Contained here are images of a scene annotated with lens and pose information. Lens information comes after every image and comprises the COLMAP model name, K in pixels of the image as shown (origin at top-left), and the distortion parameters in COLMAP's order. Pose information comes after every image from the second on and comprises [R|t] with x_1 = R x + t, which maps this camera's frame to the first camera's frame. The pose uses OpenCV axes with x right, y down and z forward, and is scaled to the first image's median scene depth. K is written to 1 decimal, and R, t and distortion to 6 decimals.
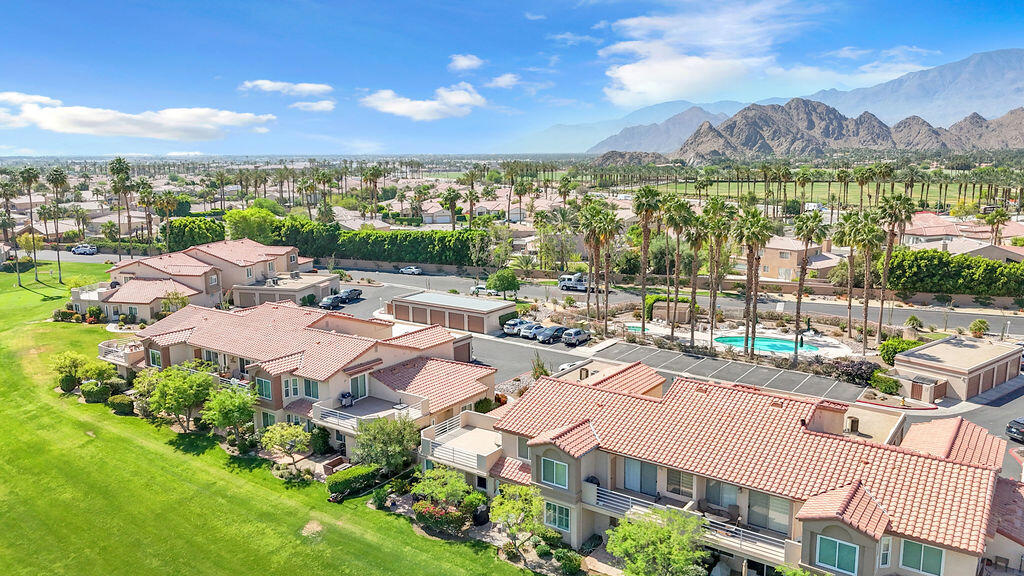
lens RADIAL K [[752.8, 0, 512.0], [0, 752.8, 288.0], [0, 0, 1]] dist [0.069061, -0.064173]
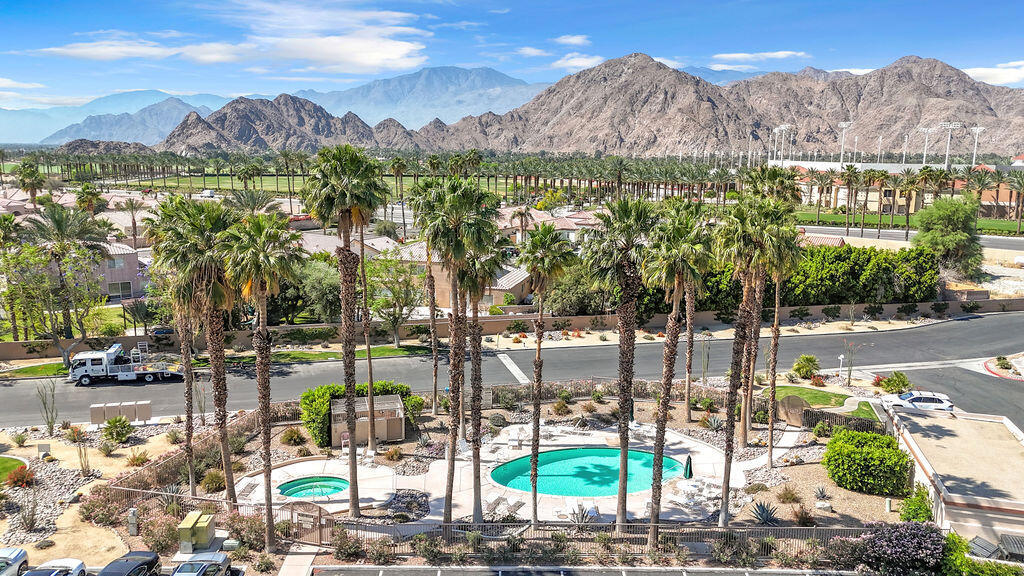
lens RADIAL K [[752.8, 0, 512.0], [0, 752.8, 288.0], [0, 0, 1]] dist [0.069061, -0.064173]
pose [[0.801159, -0.092210, 0.591305, 0.005968], [0.089718, 0.995398, 0.033667, -0.043630], [-0.591689, 0.026078, 0.805745, 0.406719]]
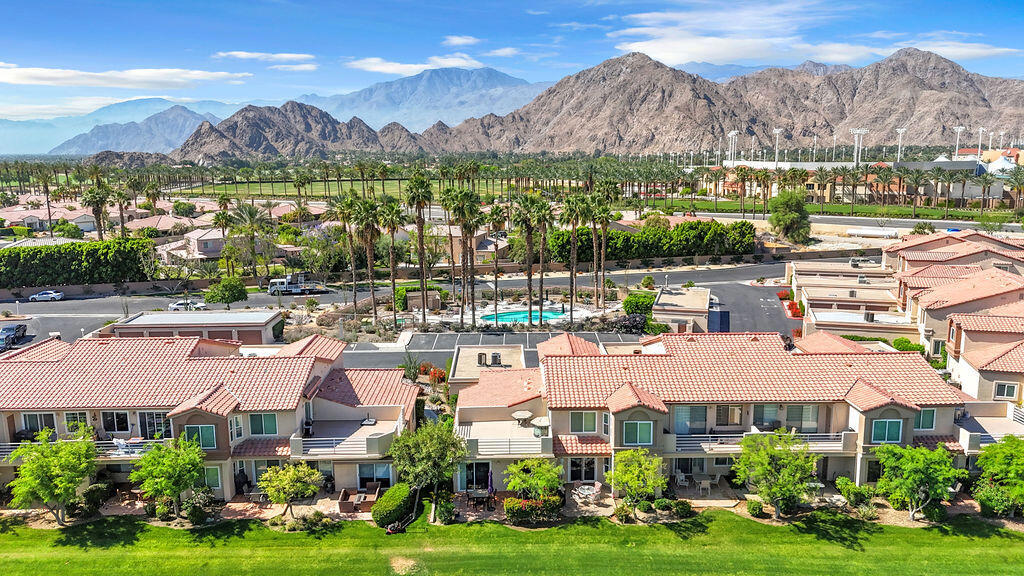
lens RADIAL K [[752.8, 0, 512.0], [0, 752.8, 288.0], [0, 0, 1]] dist [0.069061, -0.064173]
pose [[0.803605, -0.109020, 0.585093, -0.212271], [0.110458, 0.993320, 0.033375, -0.004579], [-0.584823, 0.037809, 0.810279, 0.070321]]
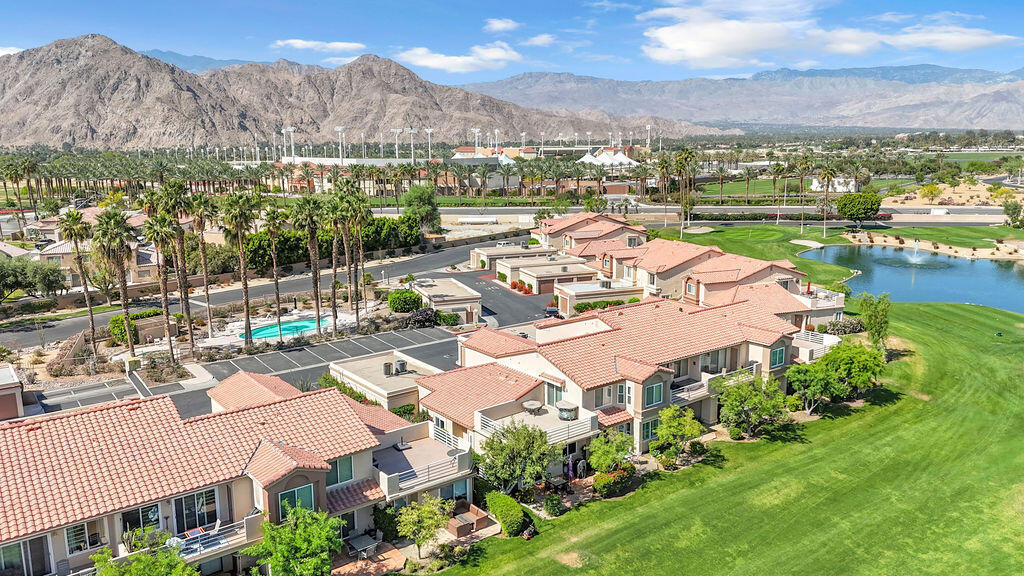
lens RADIAL K [[752.8, 0, 512.0], [0, 752.8, 288.0], [0, 0, 1]] dist [0.069061, -0.064173]
pose [[0.283482, -0.180658, 0.941807, -0.354919], [0.177125, 0.975062, 0.133722, -0.041985], [-0.942478, 0.128909, 0.308412, 0.249605]]
